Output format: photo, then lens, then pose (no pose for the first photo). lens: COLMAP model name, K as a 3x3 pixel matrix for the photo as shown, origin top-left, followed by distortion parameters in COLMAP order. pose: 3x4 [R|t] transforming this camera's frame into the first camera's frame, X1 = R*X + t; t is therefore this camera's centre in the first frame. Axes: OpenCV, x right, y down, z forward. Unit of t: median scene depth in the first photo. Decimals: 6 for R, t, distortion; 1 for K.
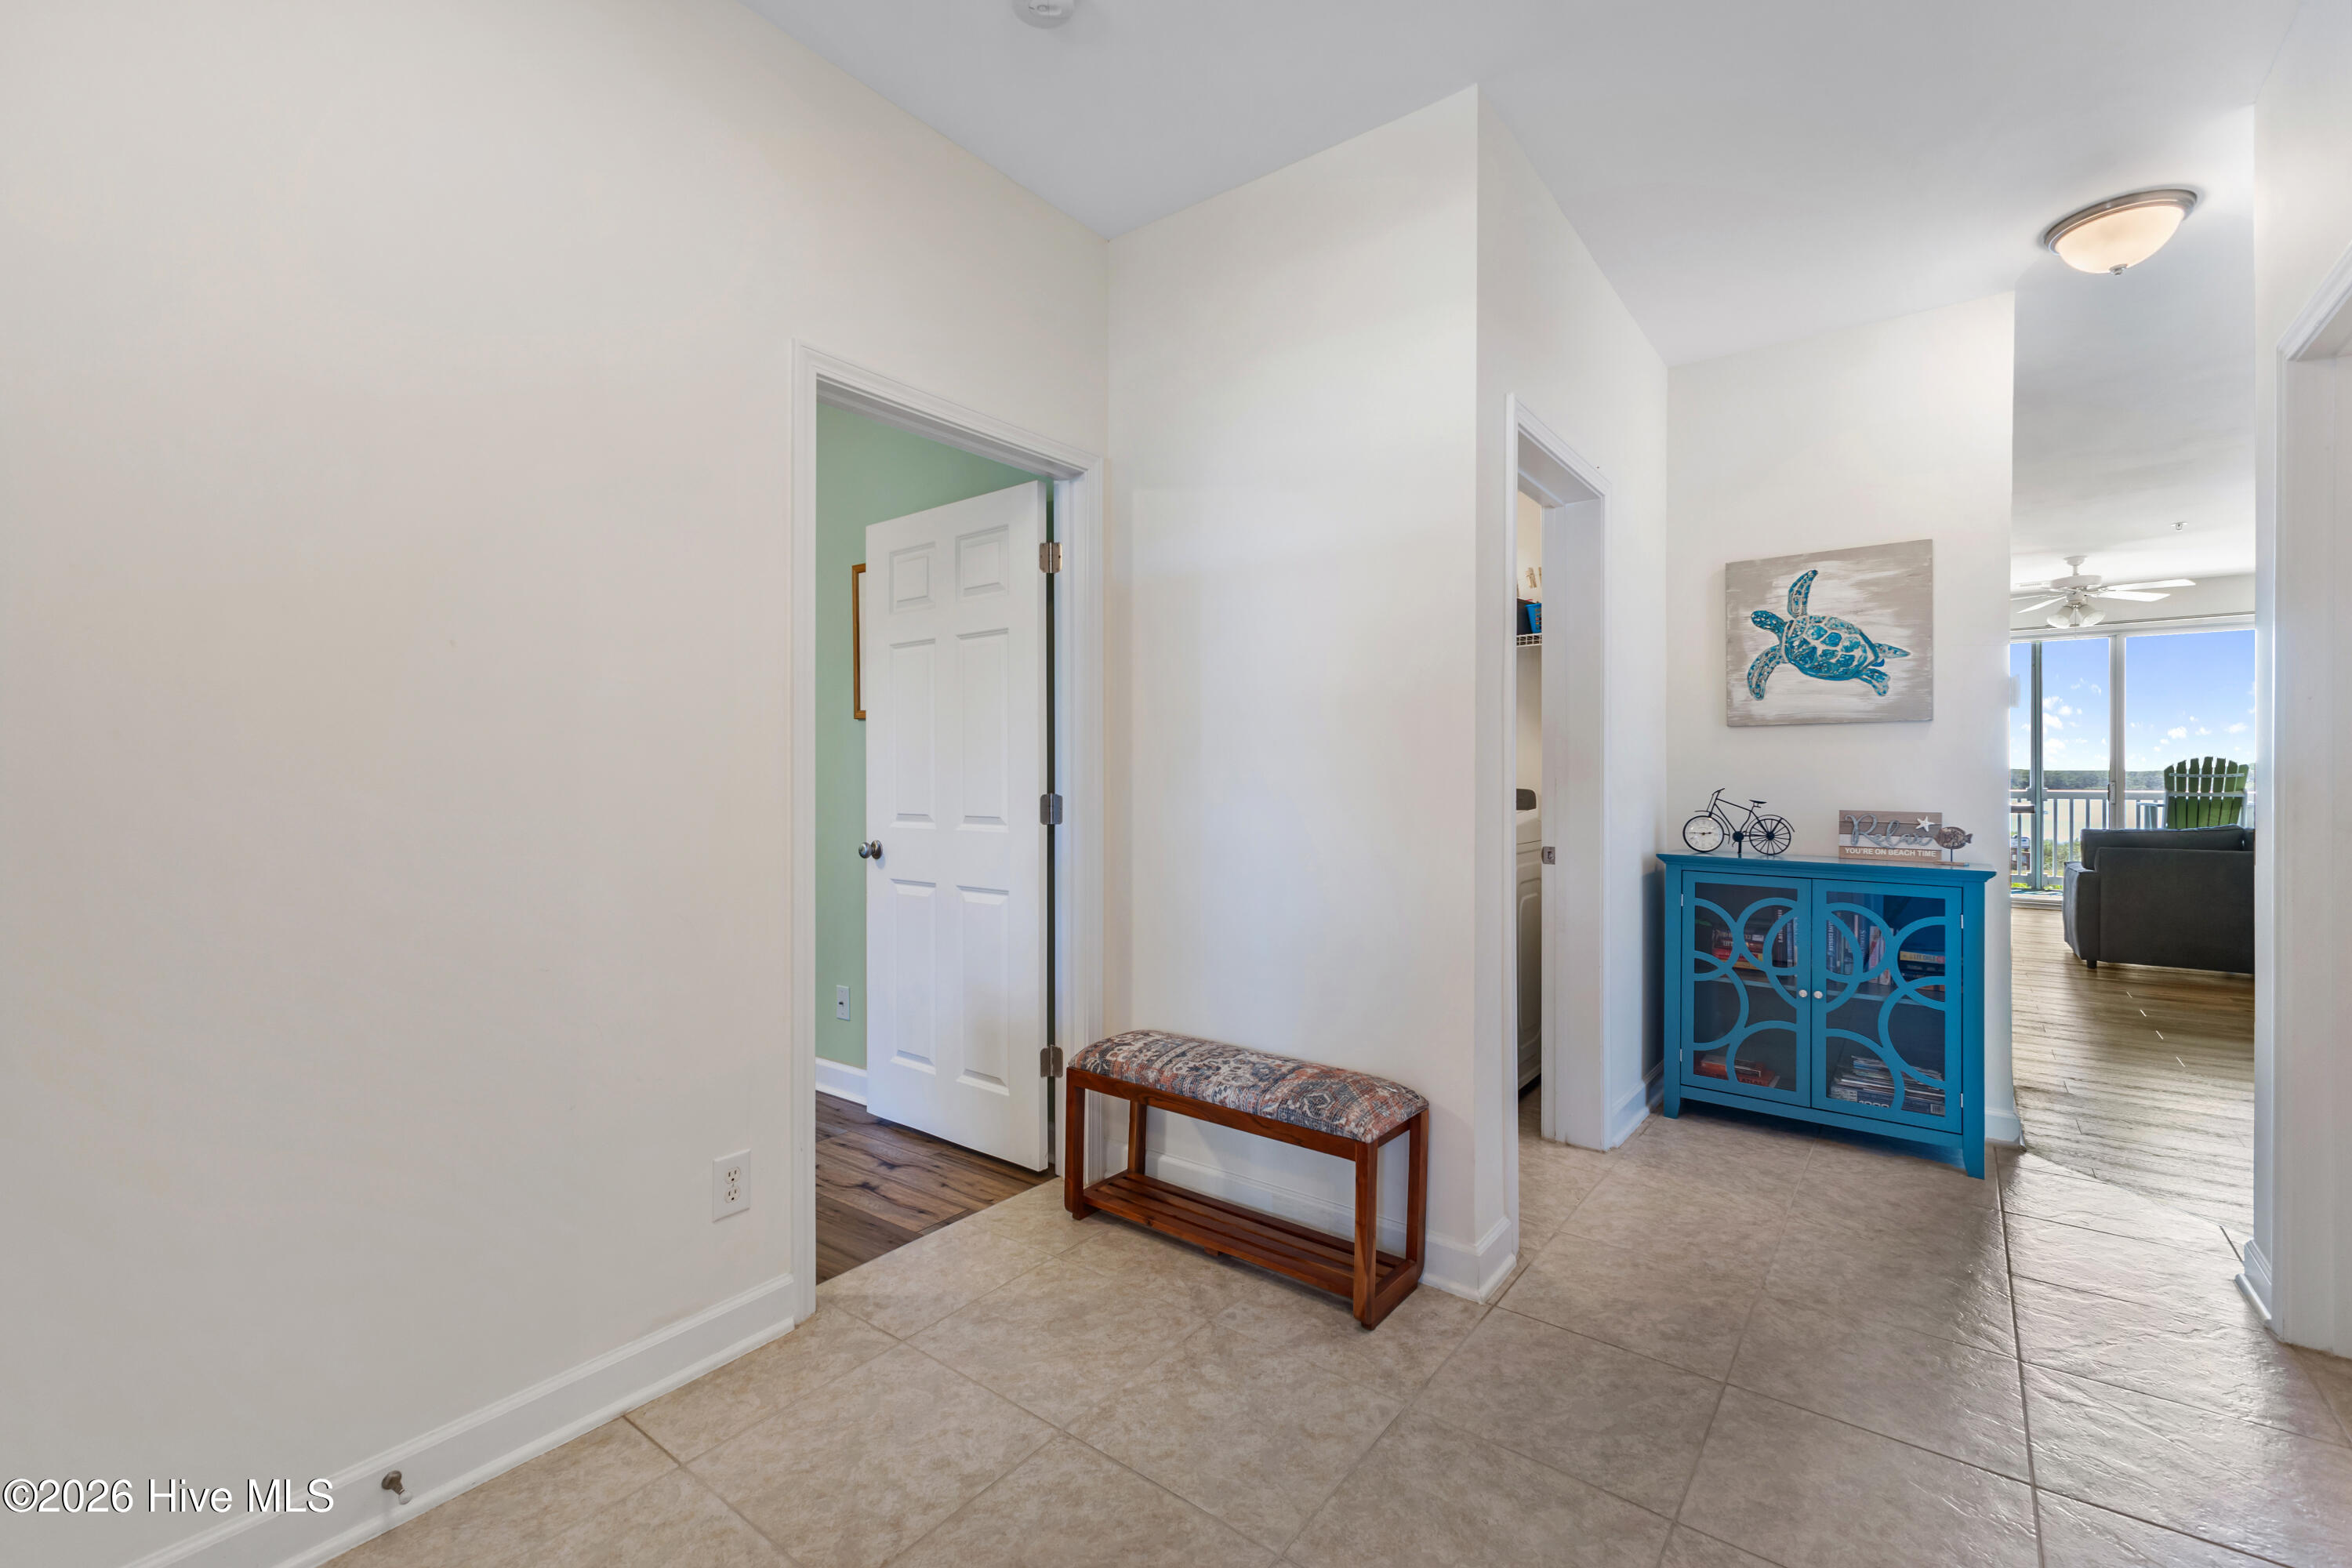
lens RADIAL K [[1012.2, 0, 1162.5], [0, 1012.2, 779.3], [0, 0, 1]] dist [0.013289, -0.004074]
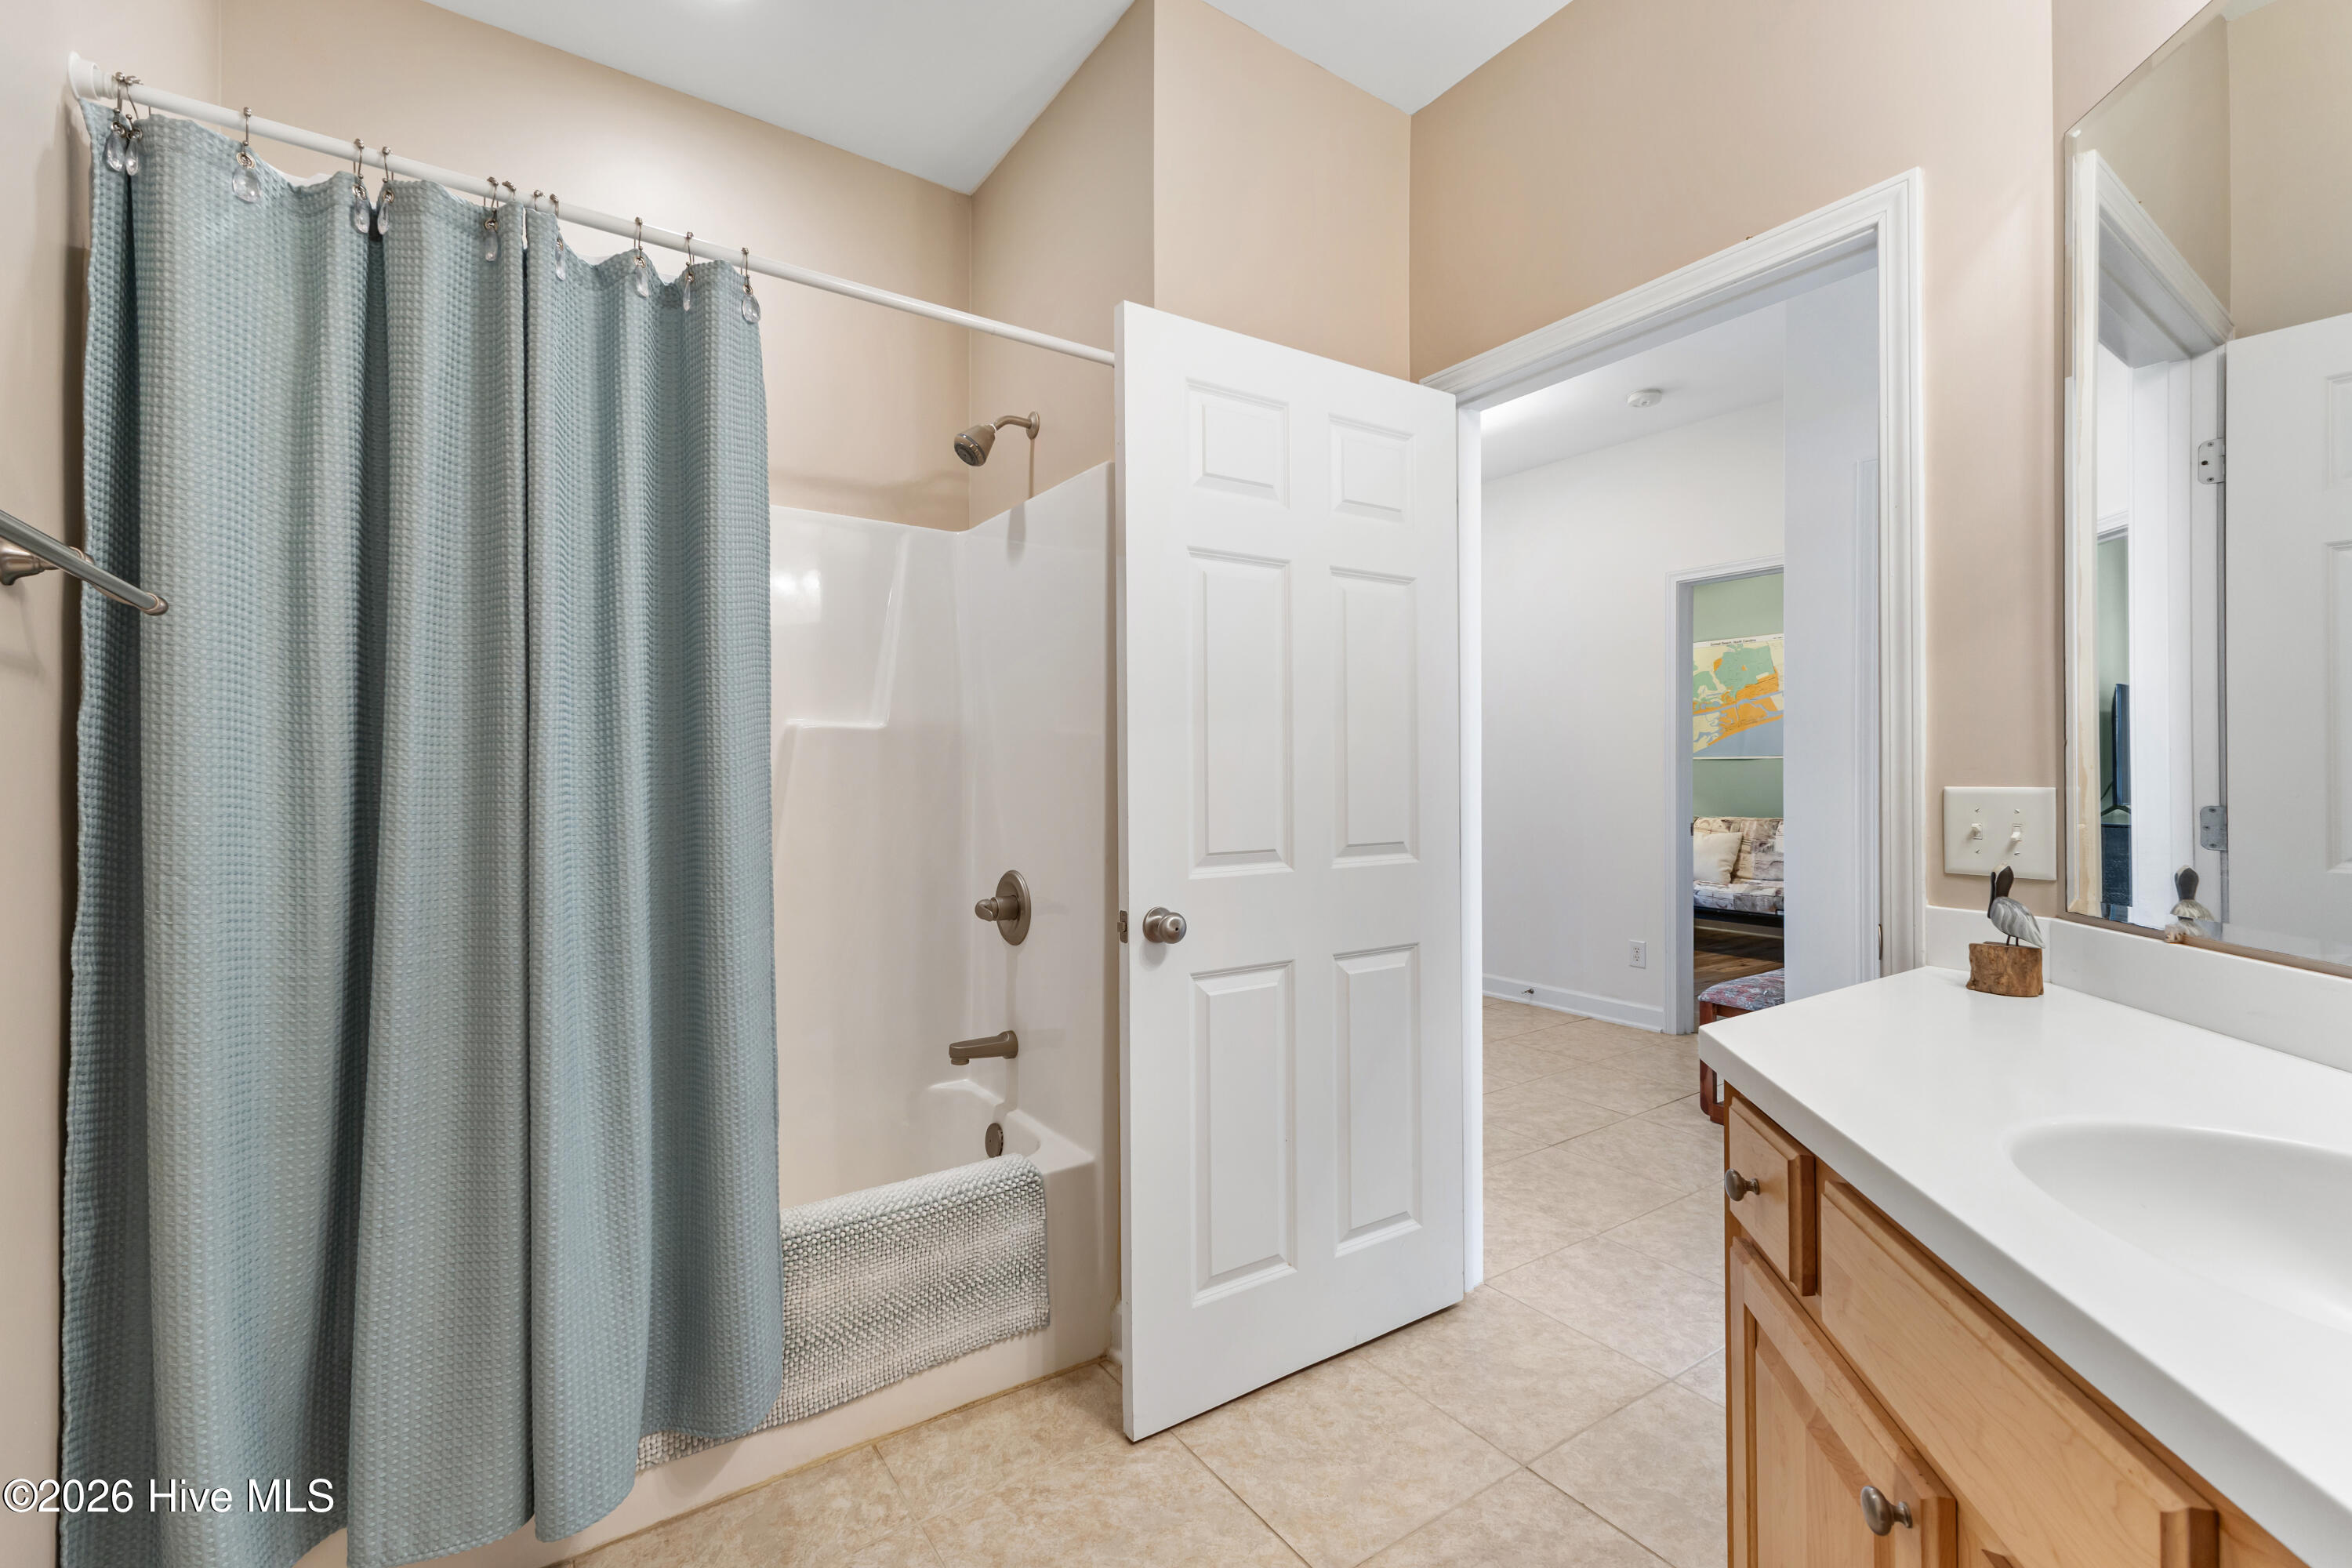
lens RADIAL K [[1012.2, 0, 1178.3], [0, 1012.2, 779.9], [0, 0, 1]] dist [0.013289, -0.004074]
pose [[-0.321362, 0.002057, -0.946954, 2.231151], [0.000819, 0.999998, 0.001894, -0.004798], [0.946956, -0.000167, -0.321363, 0.795703]]
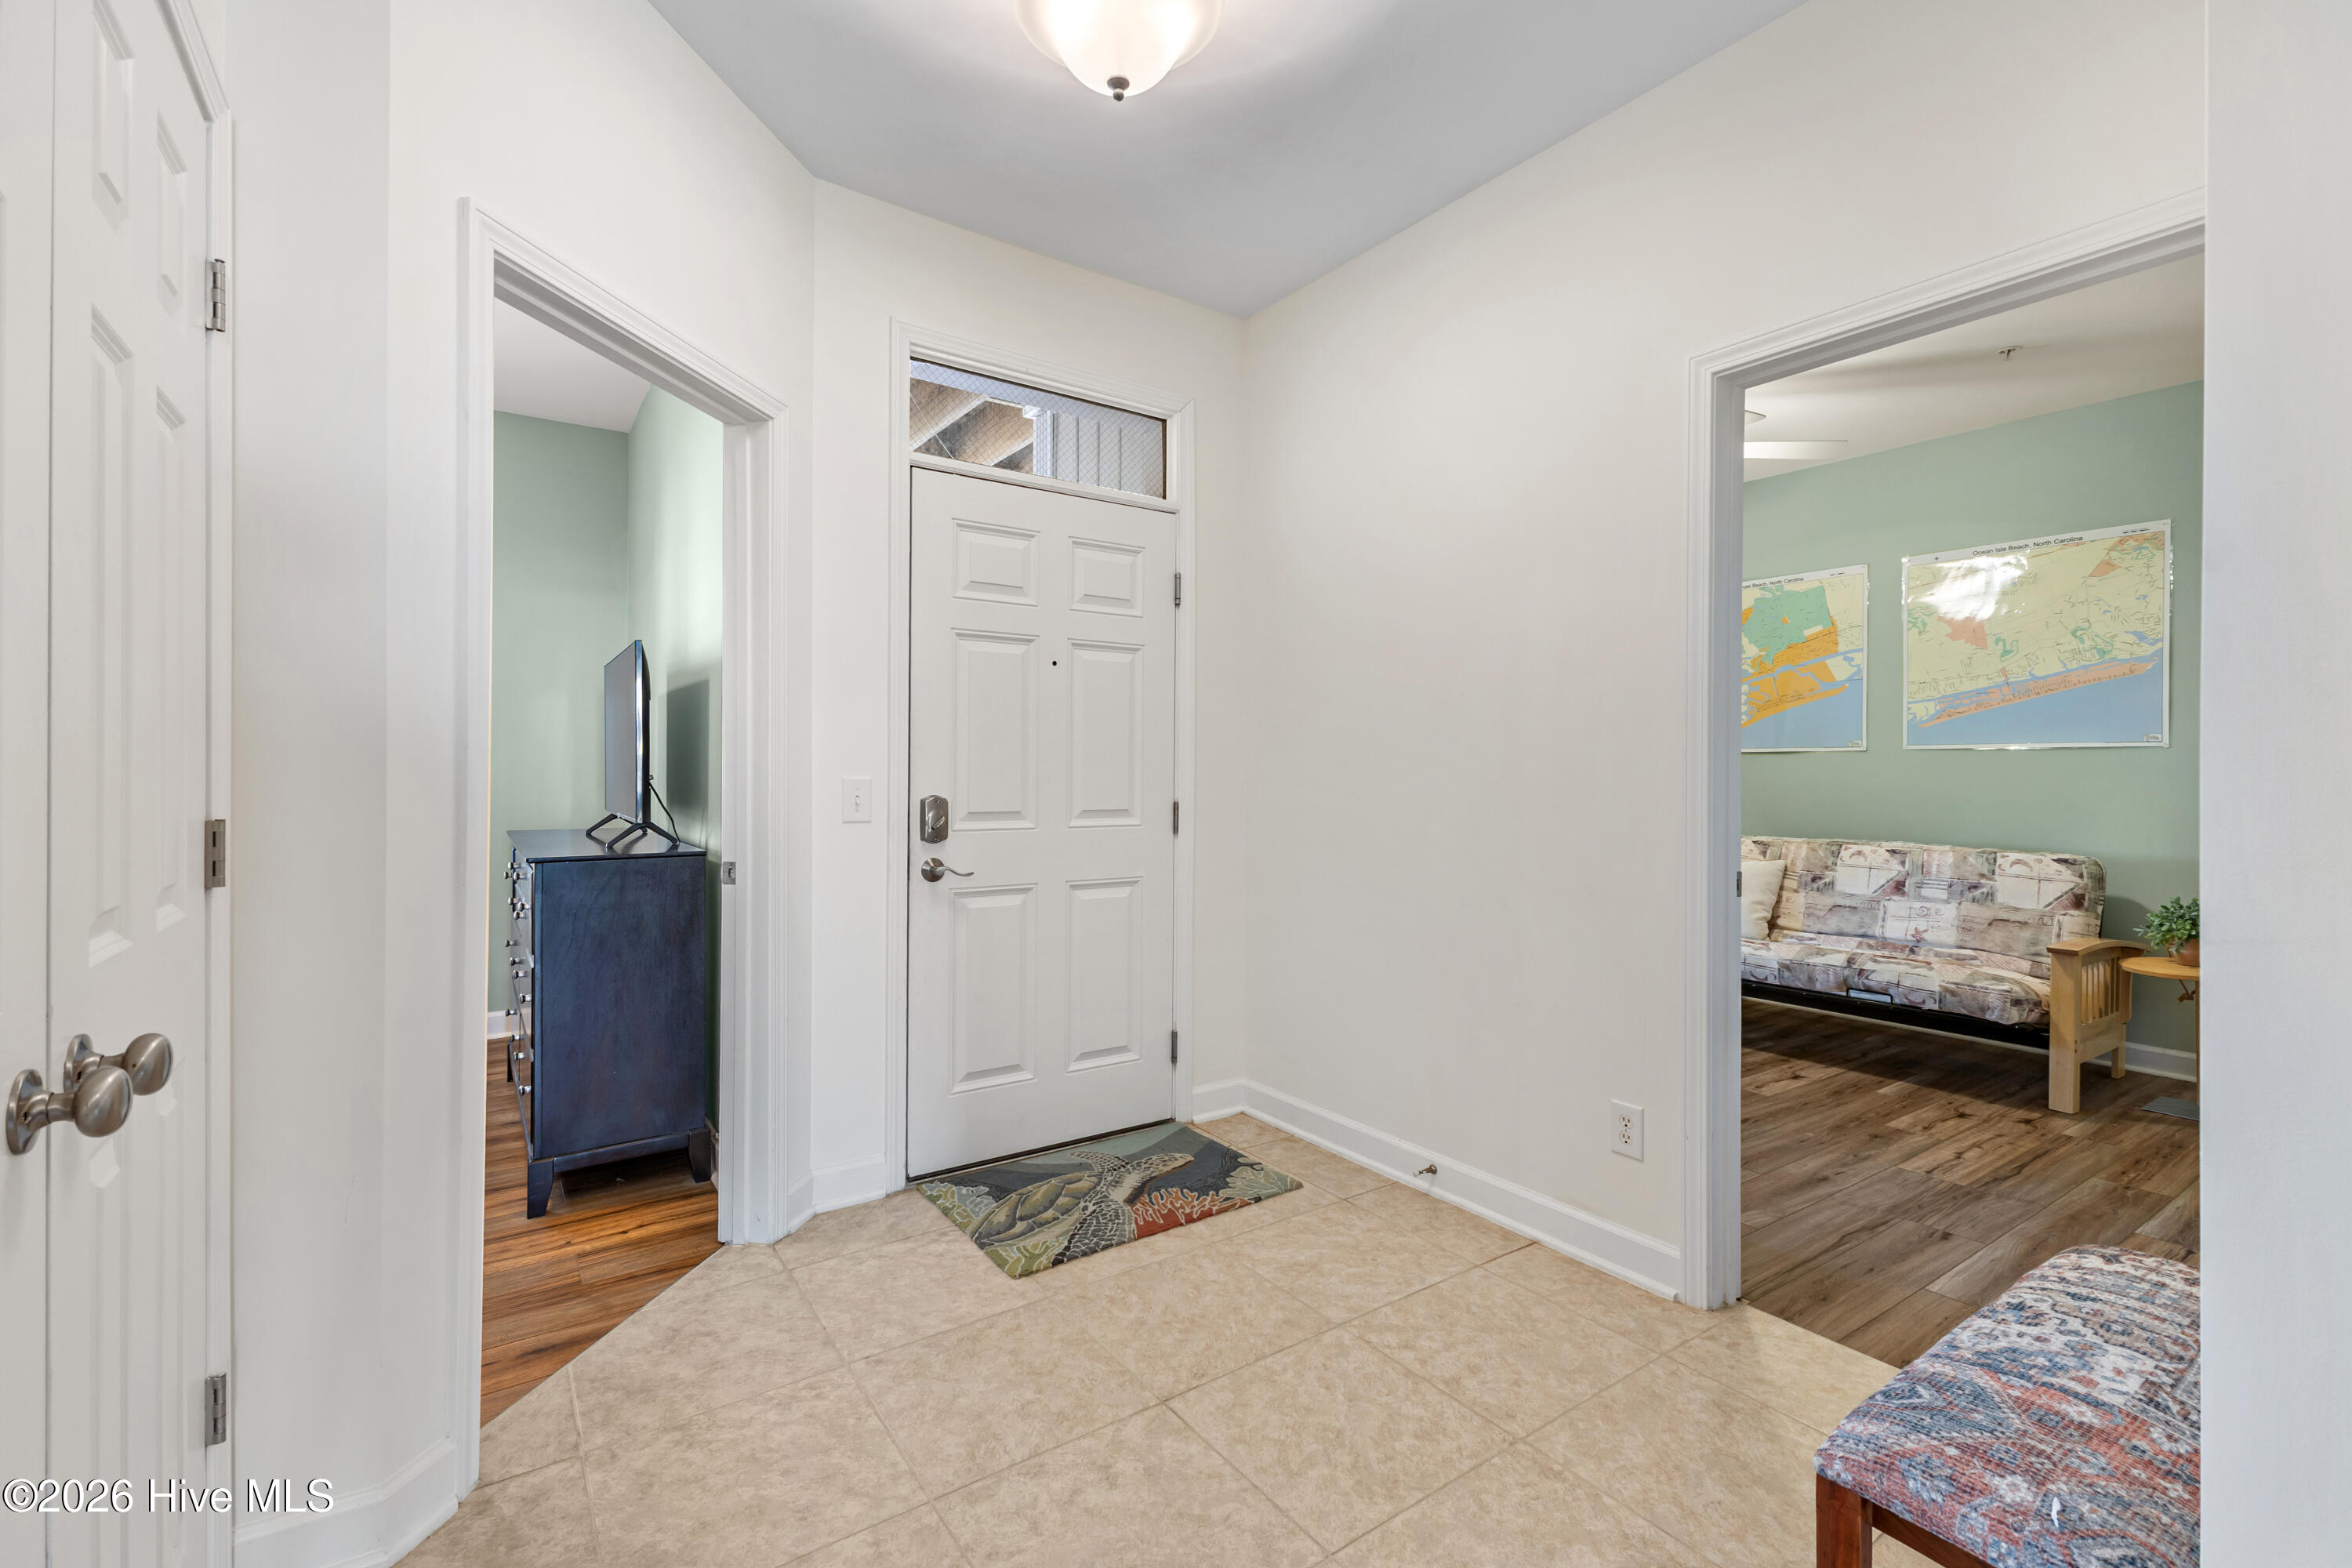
lens RADIAL K [[1012.2, 0, 1176.8], [0, 1012.2, 783.7], [0, 0, 1]] dist [0.013289, -0.004074]
pose [[-0.316697, 0.003045, -0.948522, 0.878115], [-0.005255, 0.999974, 0.004964, 0.002875], [0.948512, 0.006557, -0.316672, 0.928540]]
